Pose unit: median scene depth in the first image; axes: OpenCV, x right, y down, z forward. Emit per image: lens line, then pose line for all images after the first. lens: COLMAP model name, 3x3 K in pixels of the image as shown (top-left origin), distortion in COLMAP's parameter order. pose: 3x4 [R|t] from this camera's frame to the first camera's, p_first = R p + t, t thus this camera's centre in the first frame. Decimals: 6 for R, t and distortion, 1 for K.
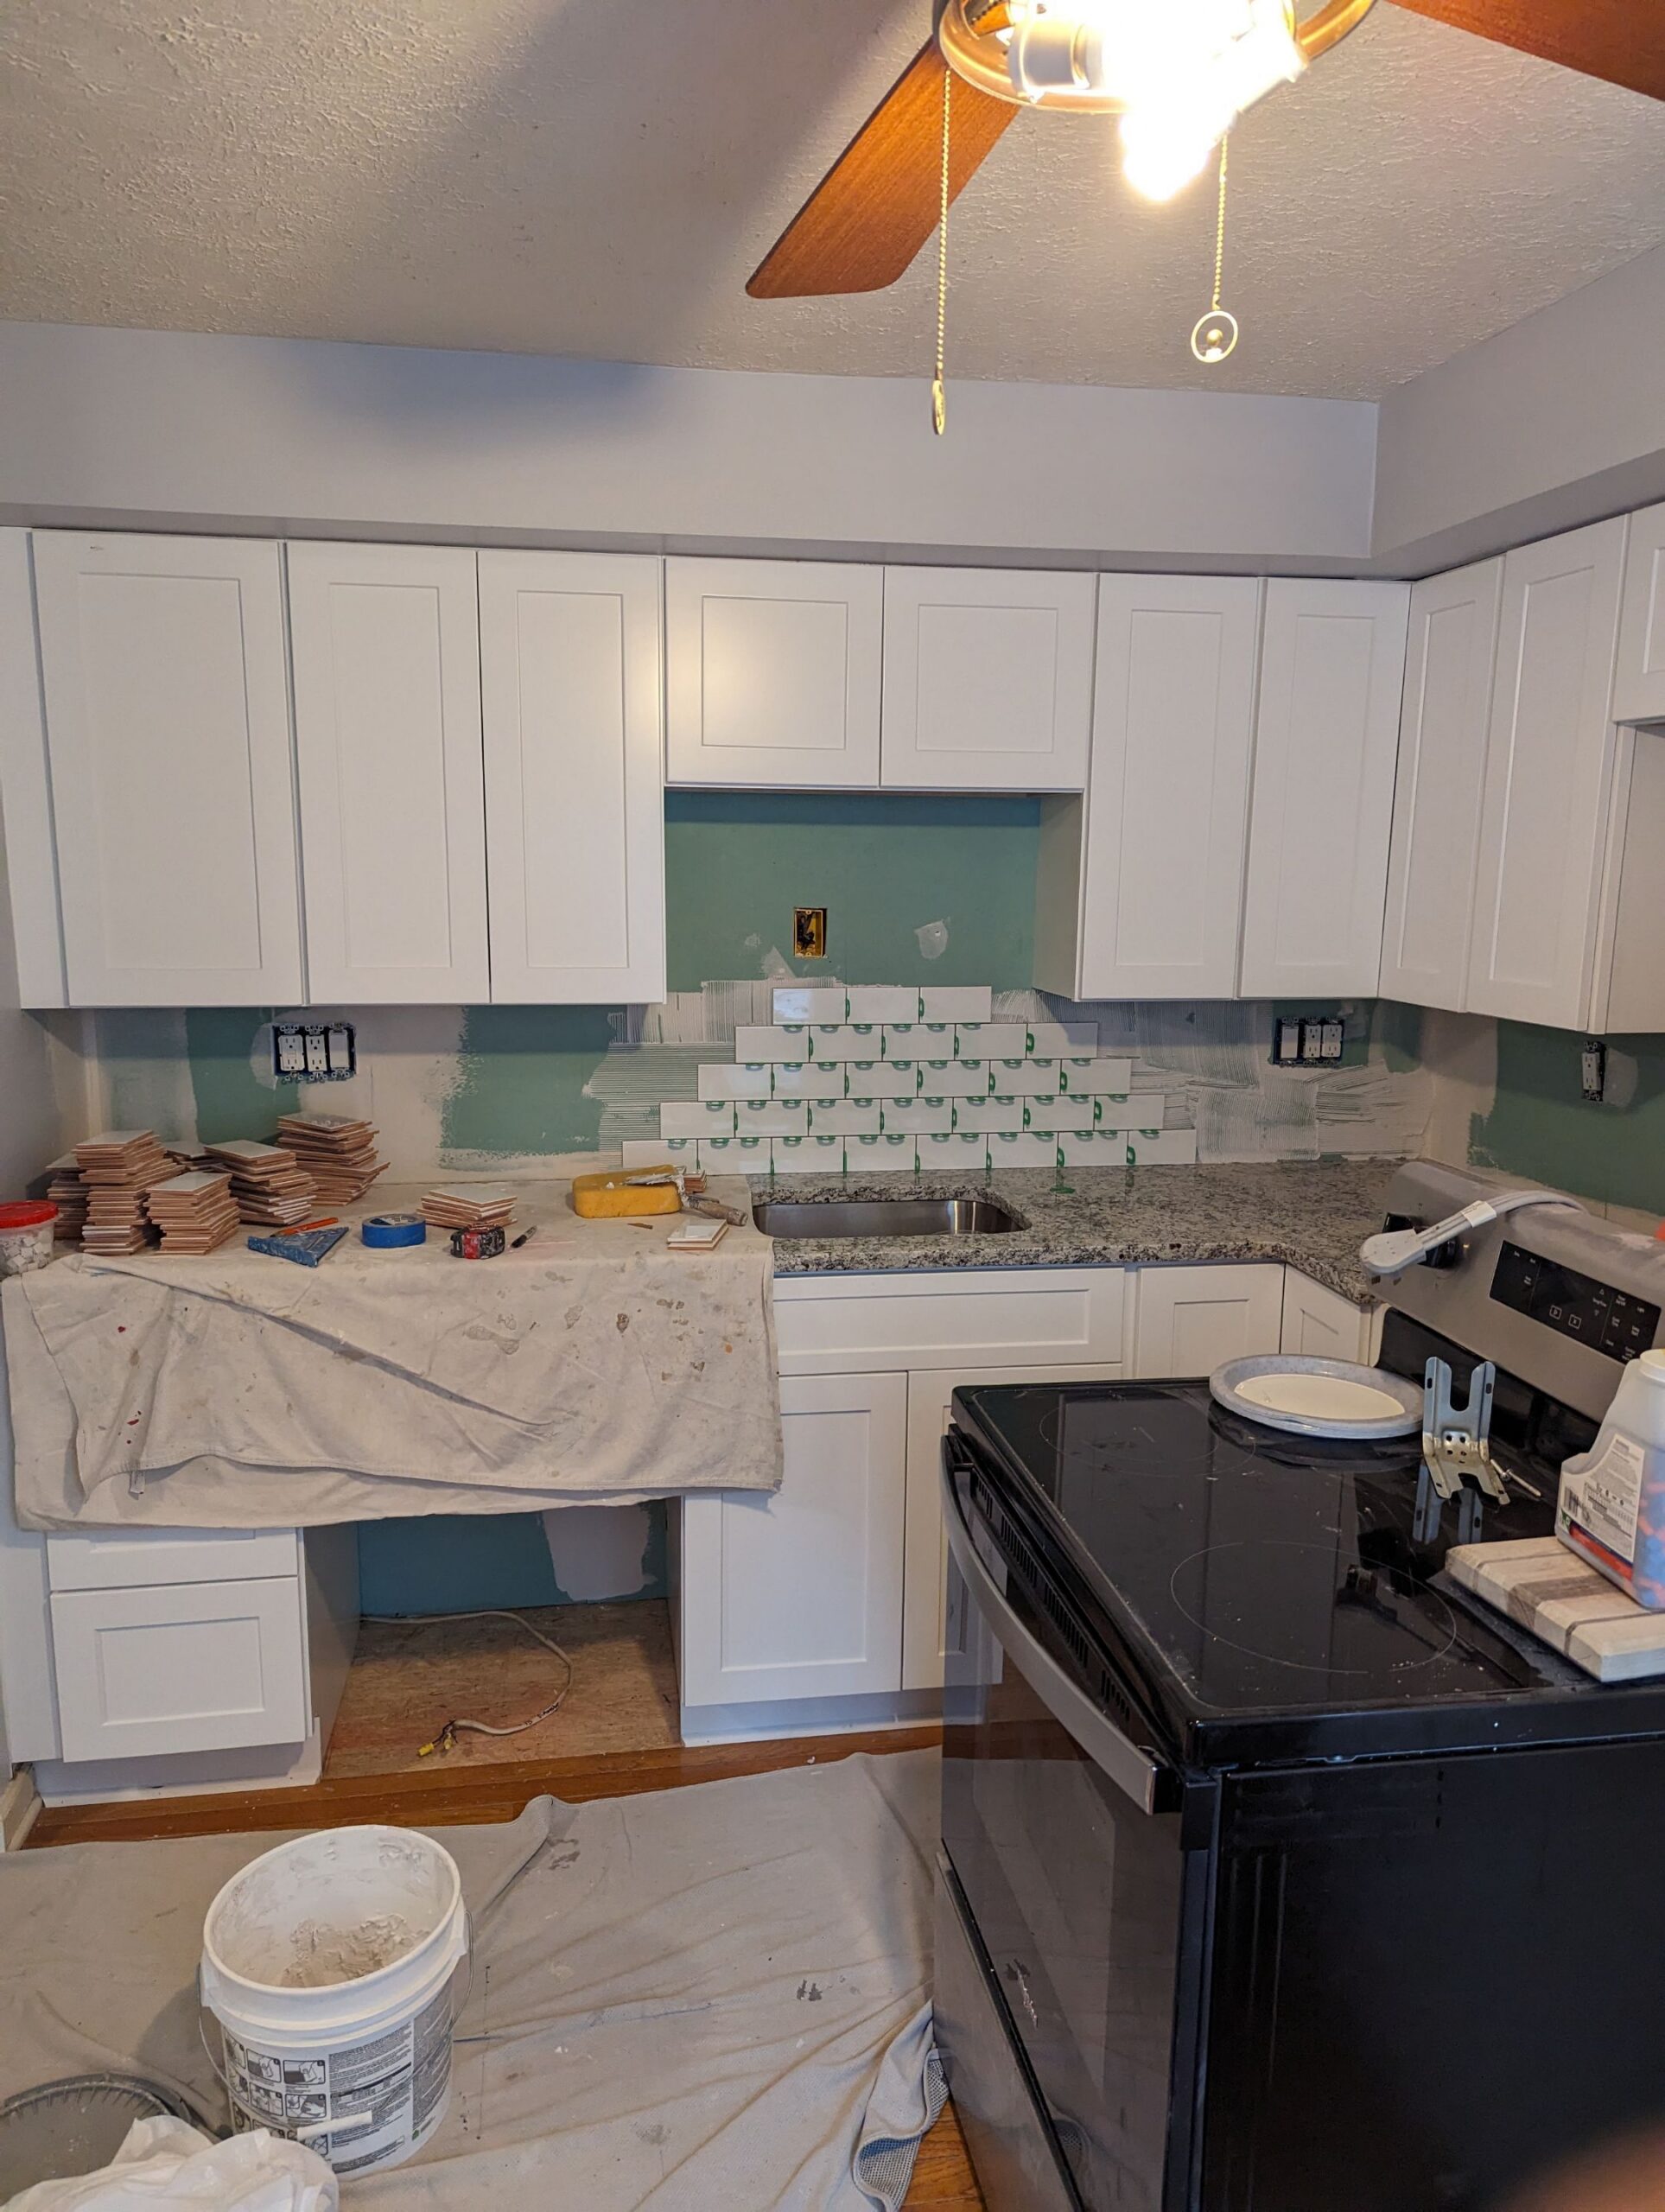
lens RADIAL K [[1563.1, 0, 800.8], [0, 1563.1, 1112.3], [0, 0, 1]] dist [0.038112, -0.025310]
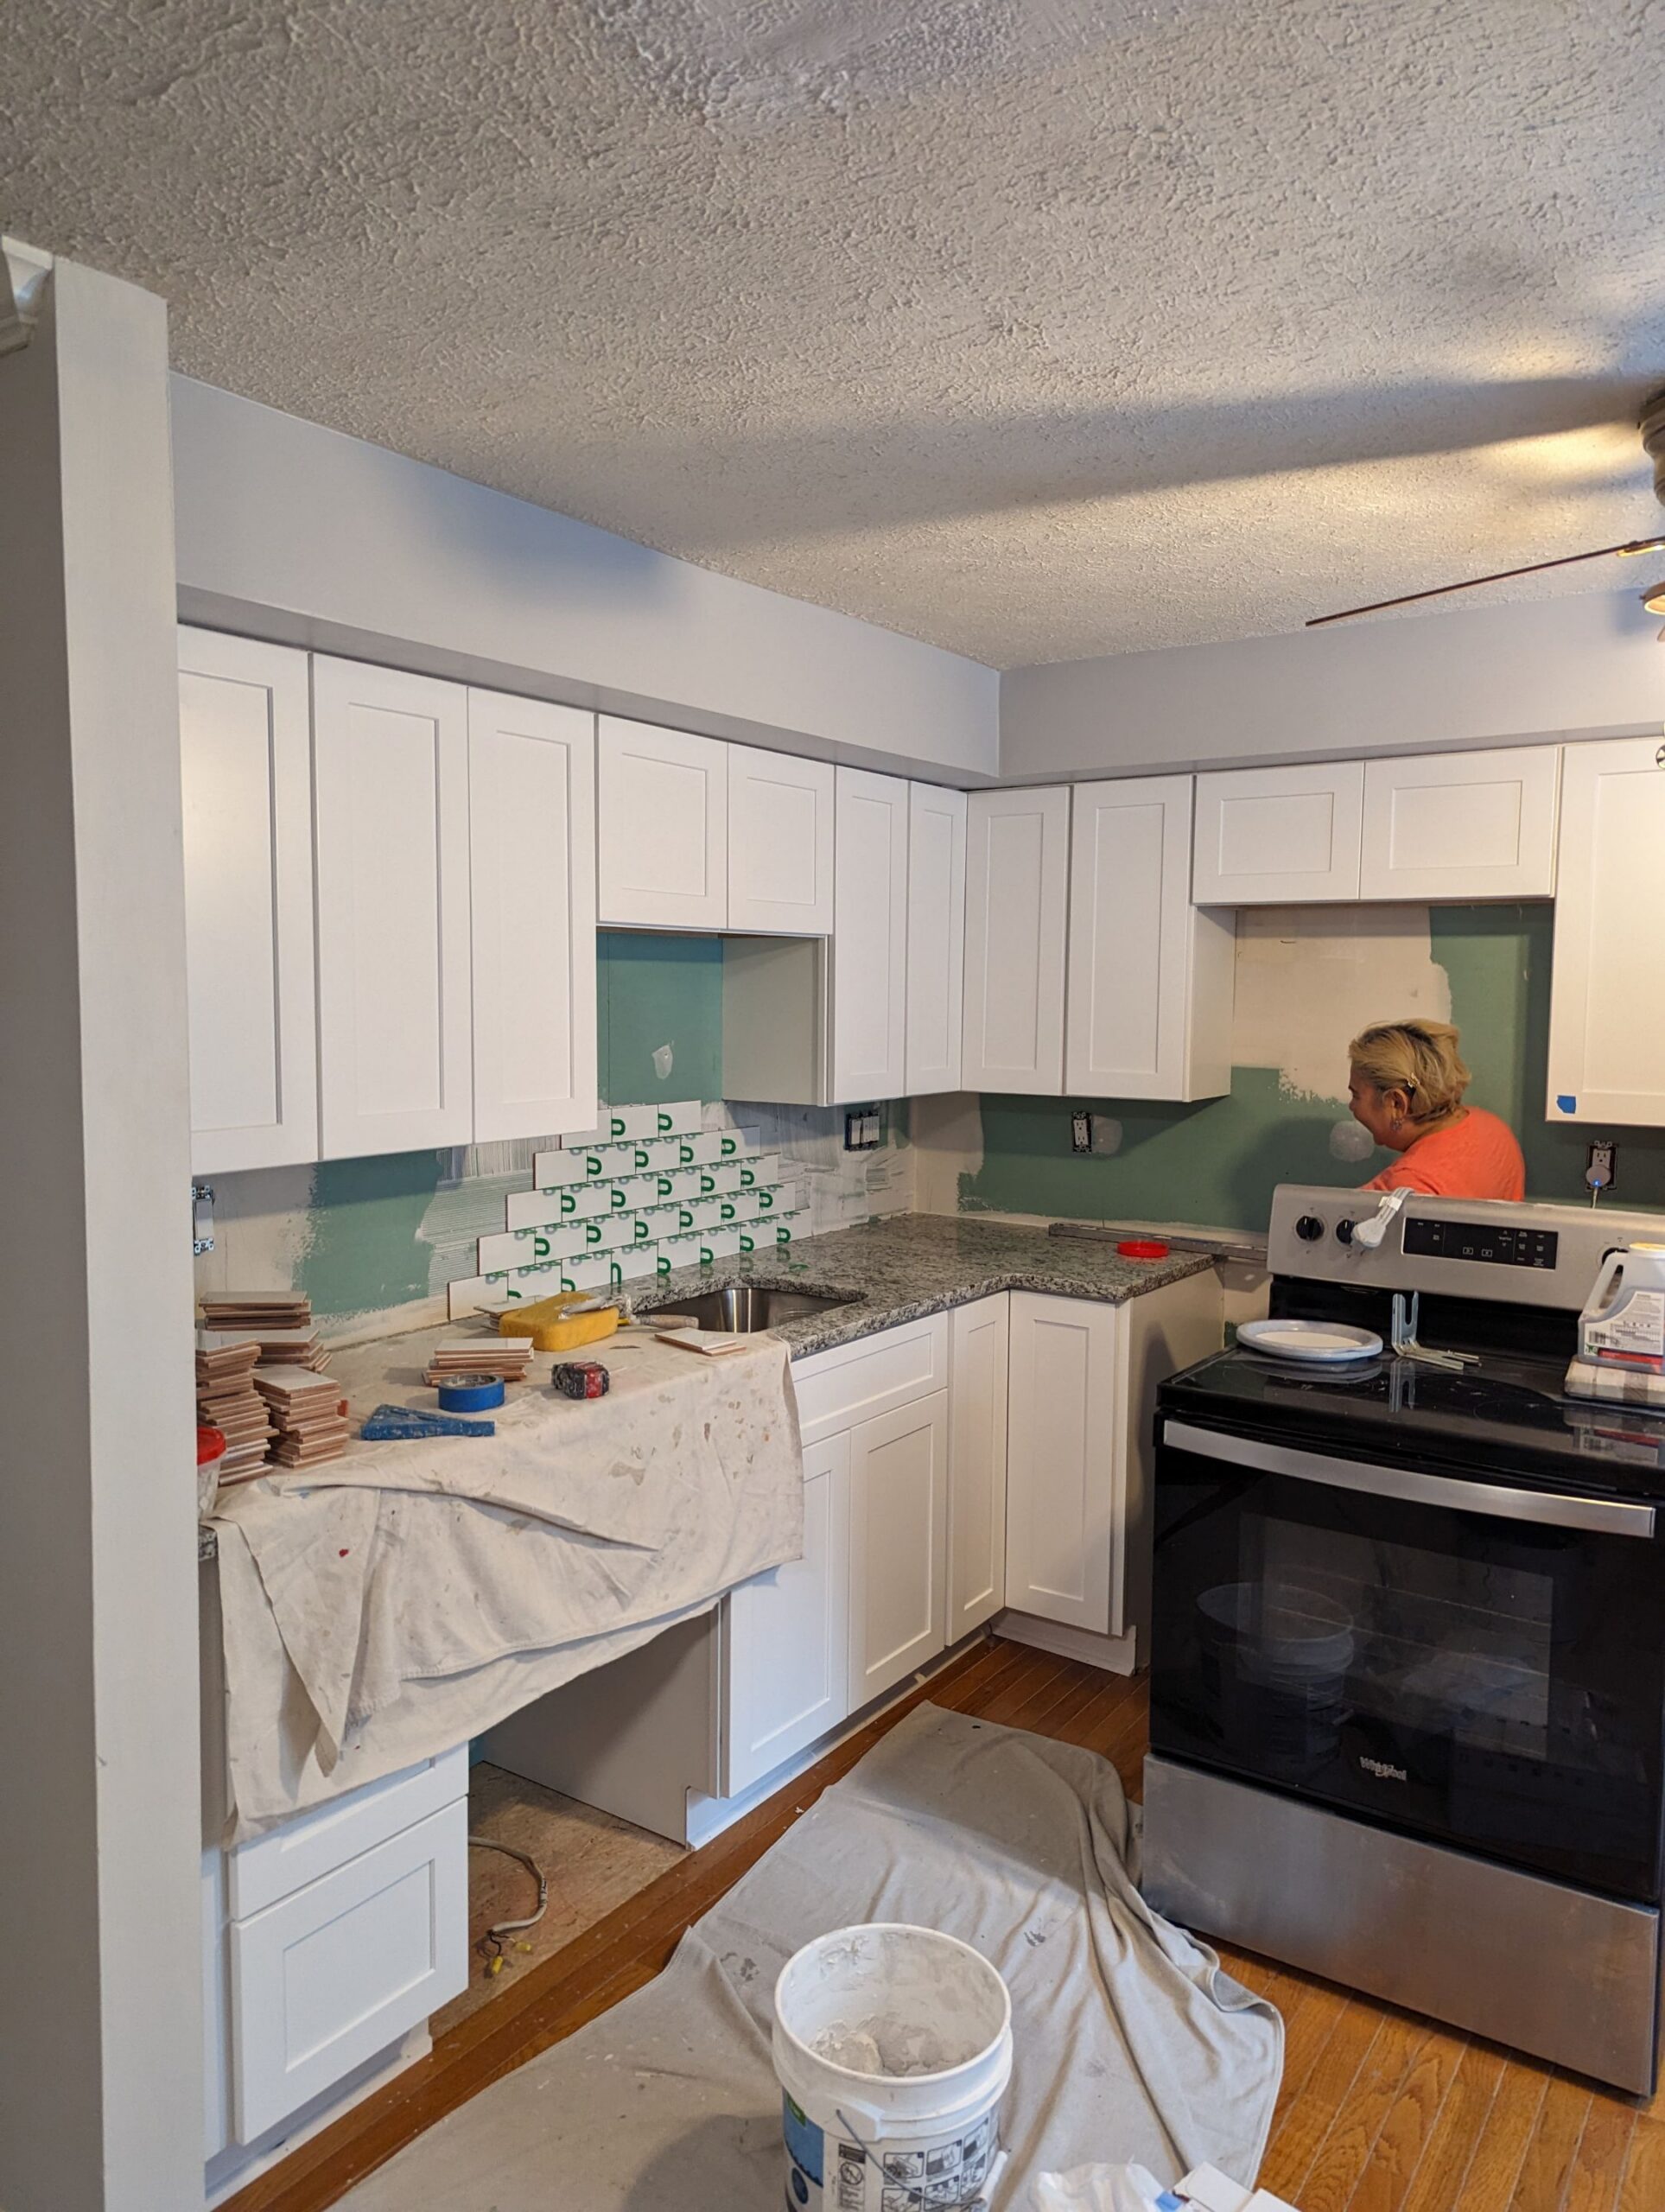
lens RADIAL K [[1563.1, 0, 828.4], [0, 1563.1, 1085.4], [0, 0, 1]] dist [0.038112, -0.025310]
pose [[0.685382, -0.052942, 0.726257, -0.700541], [0.119307, 0.992040, -0.040276, -0.037904], [-0.718344, 0.114252, 0.686243, 0.168060]]
